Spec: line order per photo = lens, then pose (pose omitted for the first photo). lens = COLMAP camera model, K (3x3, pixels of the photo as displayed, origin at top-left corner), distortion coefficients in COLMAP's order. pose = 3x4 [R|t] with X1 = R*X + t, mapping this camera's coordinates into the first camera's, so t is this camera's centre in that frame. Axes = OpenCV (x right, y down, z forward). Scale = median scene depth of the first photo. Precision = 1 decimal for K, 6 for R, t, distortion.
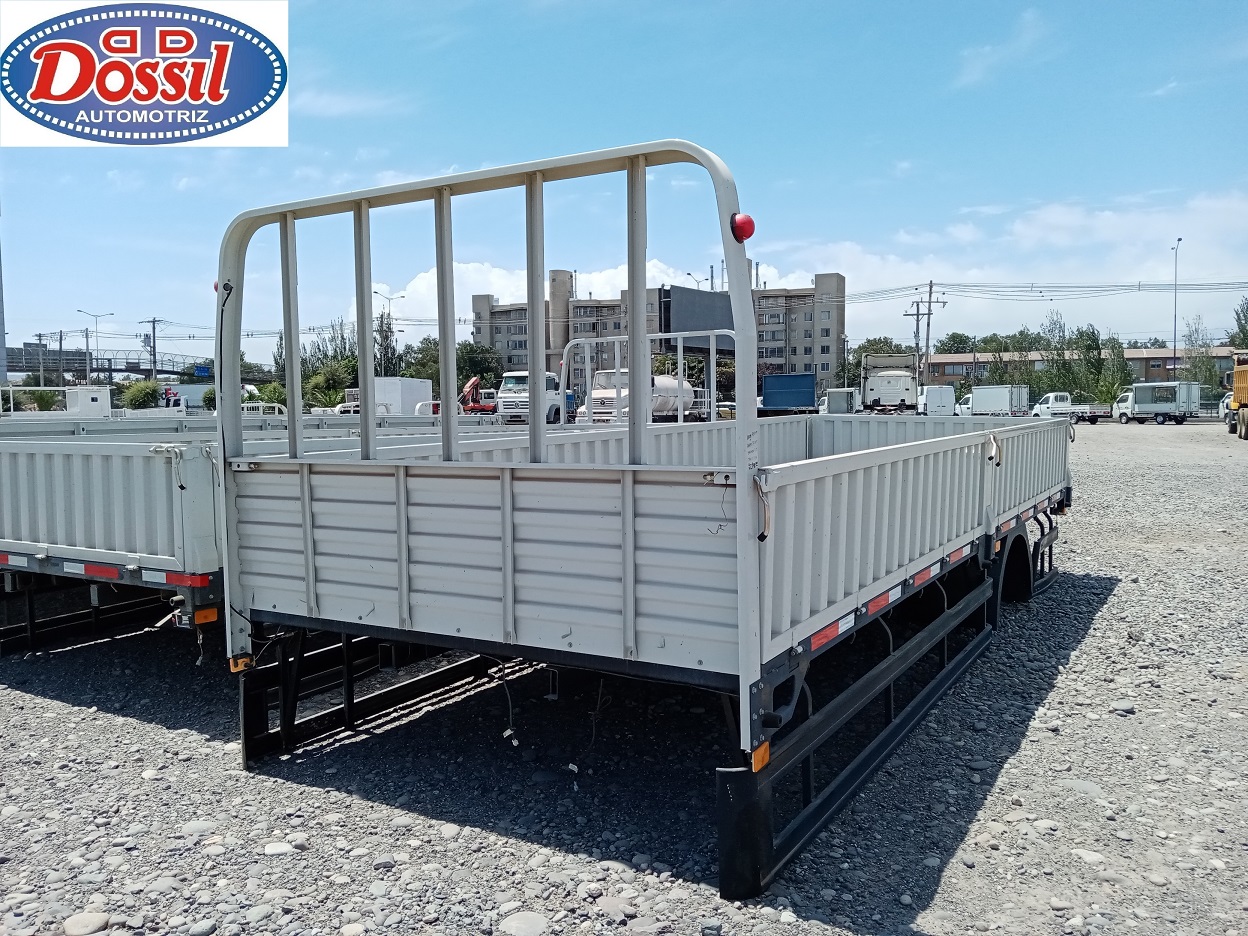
lens RADIAL K [[984.9, 0, 624.0], [0, 984.9, 468.0], [0, 0, 1]] dist [0.072539, -0.139885]
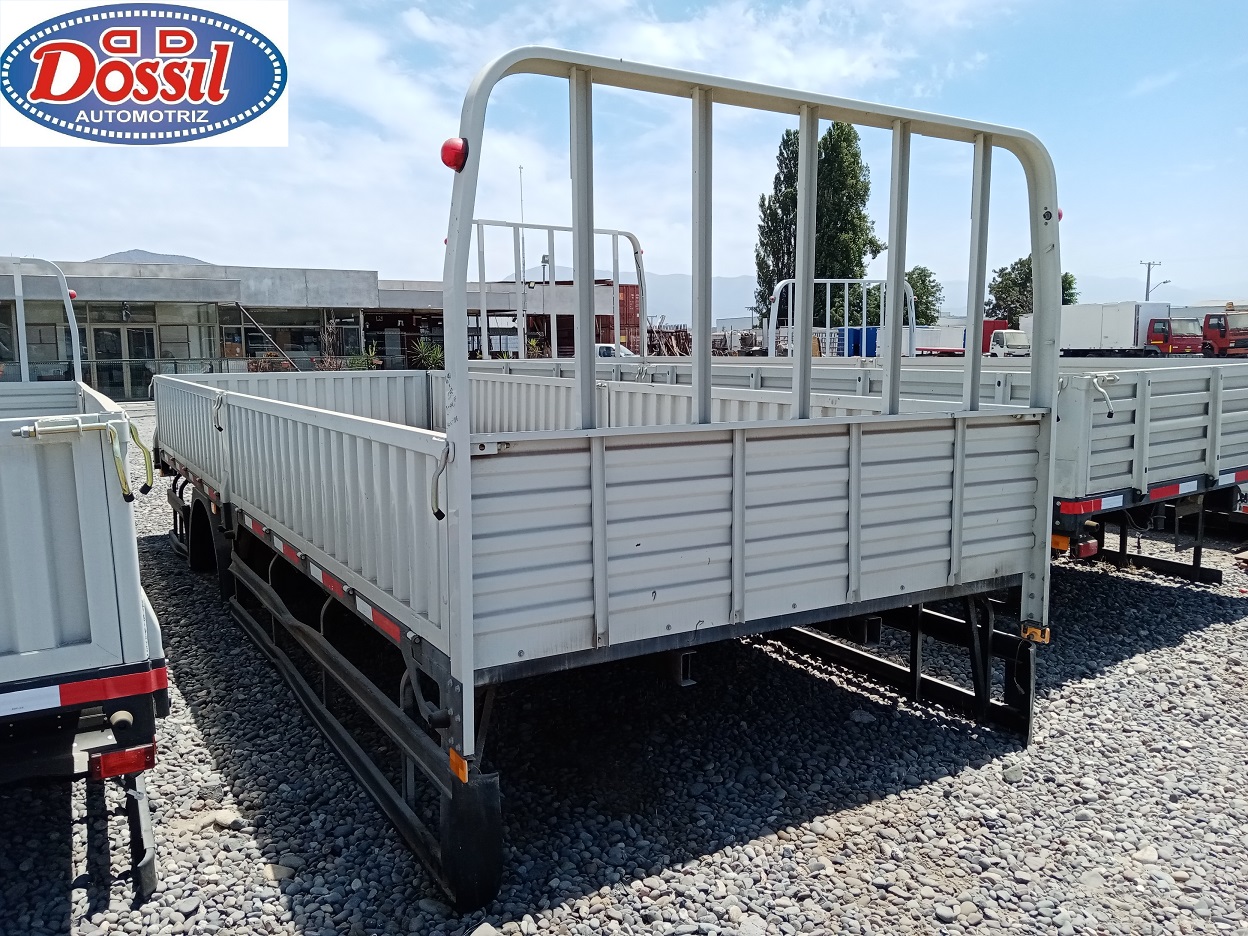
lens RADIAL K [[984.9, 0, 624.0], [0, 984.9, 468.0], [0, 0, 1]] dist [0.072539, -0.139885]
pose [[0.472675, -0.084645, 0.877162, -1.021477], [0.052020, 0.996321, 0.068112, -0.030974], [-0.879700, 0.013436, 0.475339, 0.706320]]
